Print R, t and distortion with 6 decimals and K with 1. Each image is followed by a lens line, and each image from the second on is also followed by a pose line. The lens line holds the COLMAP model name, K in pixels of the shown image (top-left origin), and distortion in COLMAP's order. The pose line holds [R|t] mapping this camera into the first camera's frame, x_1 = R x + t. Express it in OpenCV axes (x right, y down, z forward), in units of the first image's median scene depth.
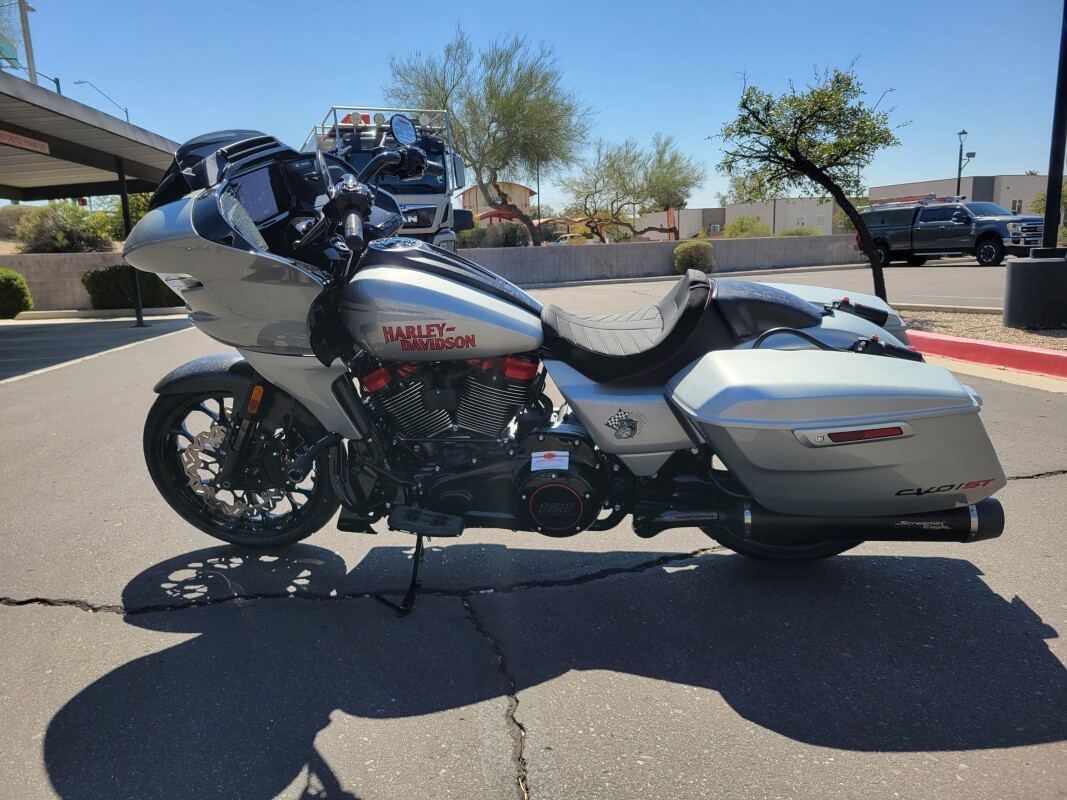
lens RADIAL K [[793.5, 0, 535.0], [0, 793.5, 401.8], [0, 0, 1]] dist [0.040070, -0.027274]
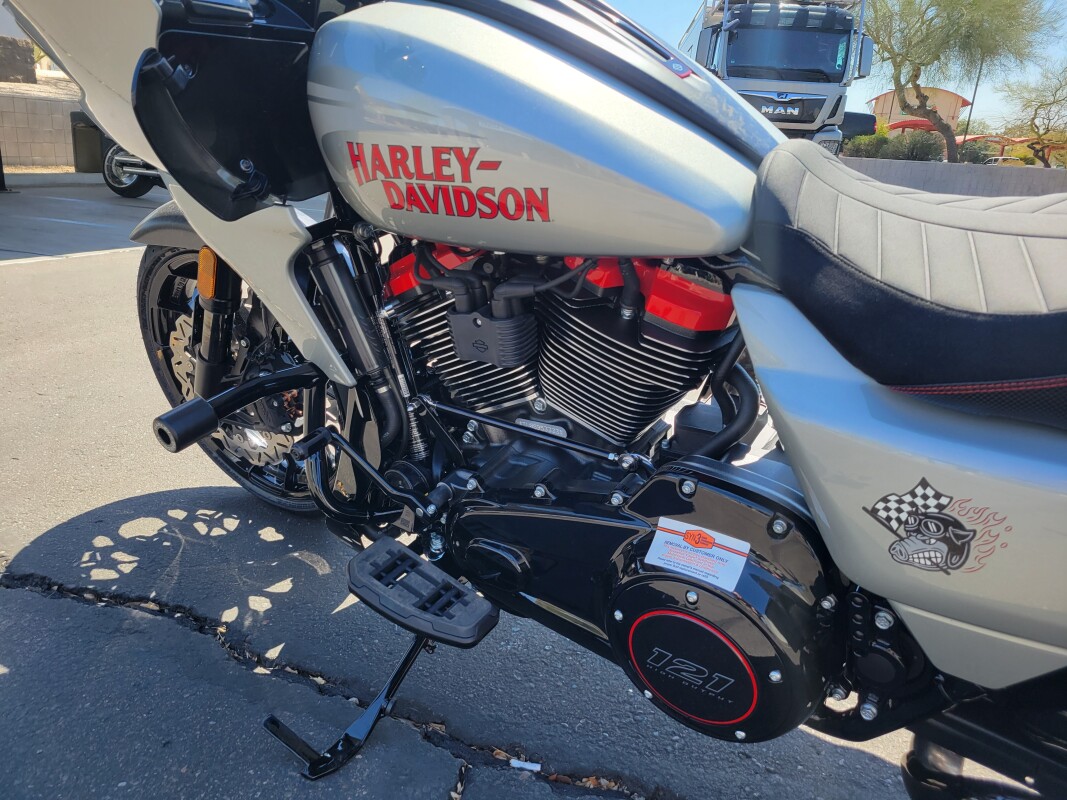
lens RADIAL K [[793.5, 0, 528.6], [0, 793.5, 393.9], [0, 0, 1]] dist [0.040070, -0.027274]
pose [[0.885240, 0.220504, -0.409547, 0.078015], [-0.177427, 0.973996, 0.140899, -0.035258], [0.429965, -0.052065, 0.901343, 0.556869]]
